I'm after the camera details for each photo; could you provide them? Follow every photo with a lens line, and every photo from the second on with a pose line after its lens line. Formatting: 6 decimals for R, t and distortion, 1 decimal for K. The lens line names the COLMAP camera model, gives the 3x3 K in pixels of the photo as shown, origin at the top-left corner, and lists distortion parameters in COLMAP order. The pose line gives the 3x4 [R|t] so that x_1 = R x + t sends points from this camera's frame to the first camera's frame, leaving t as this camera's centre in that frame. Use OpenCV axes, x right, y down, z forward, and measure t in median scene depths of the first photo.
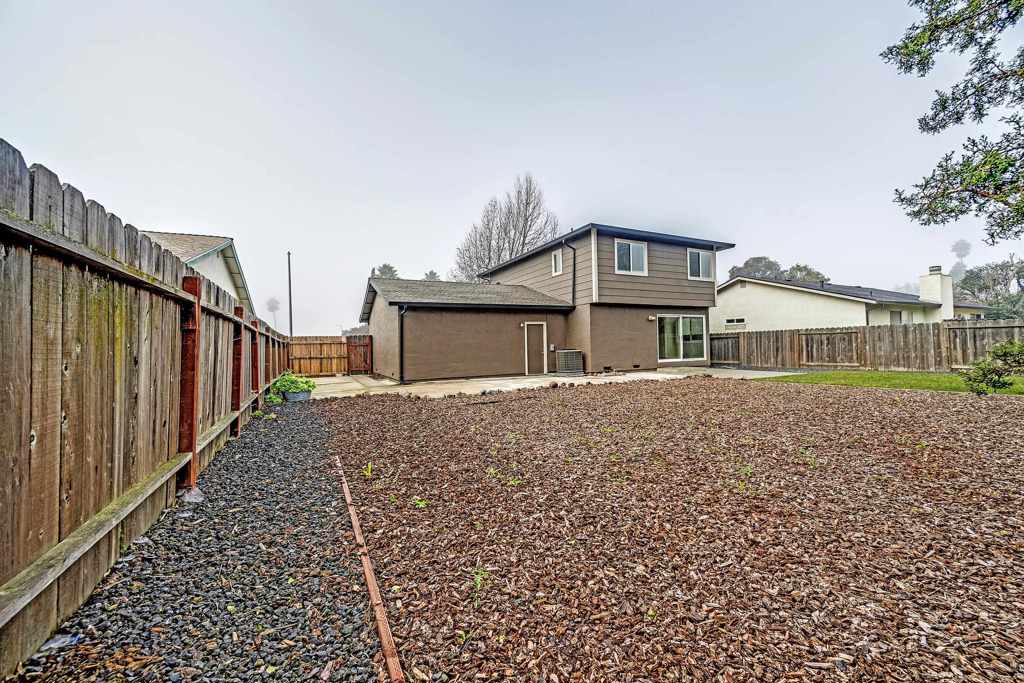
lens RADIAL K [[405.4, 0, 508.1], [0, 405.4, 342.6], [0, 0, 1]] dist [-0.009989, 0.000487]
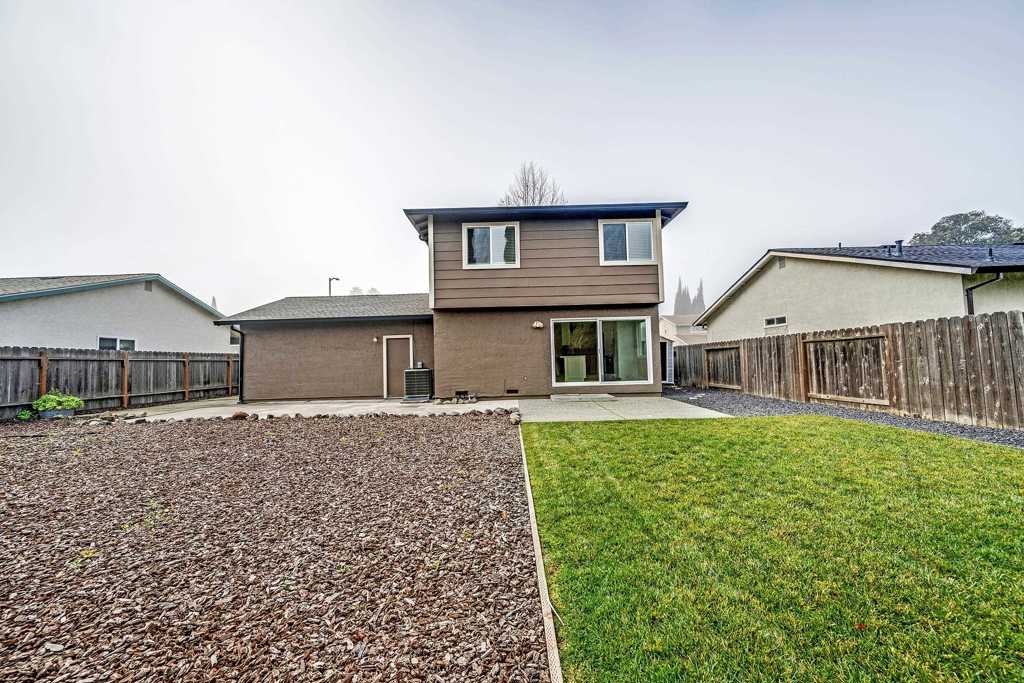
lens RADIAL K [[405.4, 0, 511.4], [0, 405.4, 339.9], [0, 0, 1]] dist [-0.009989, 0.000487]
pose [[0.894468, -0.024942, -0.446437, 0.642376], [0.011067, 0.999372, -0.033661, -0.009973], [0.446996, 0.025168, 0.894182, 0.339627]]
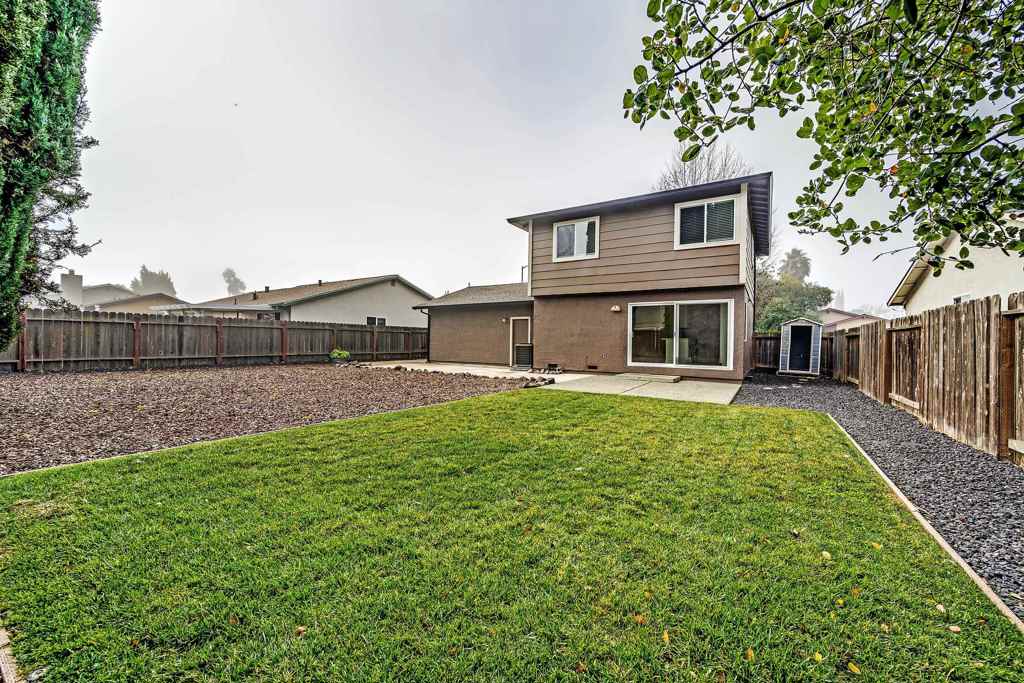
lens RADIAL K [[405.4, 0, 506.6], [0, 405.4, 341.7], [0, 0, 1]] dist [-0.009989, 0.000487]
pose [[0.506640, 0.032375, -0.861549, 0.943520], [-0.015979, 0.999476, 0.028161, -0.015132], [0.862009, -0.000501, 0.506892, 0.419989]]
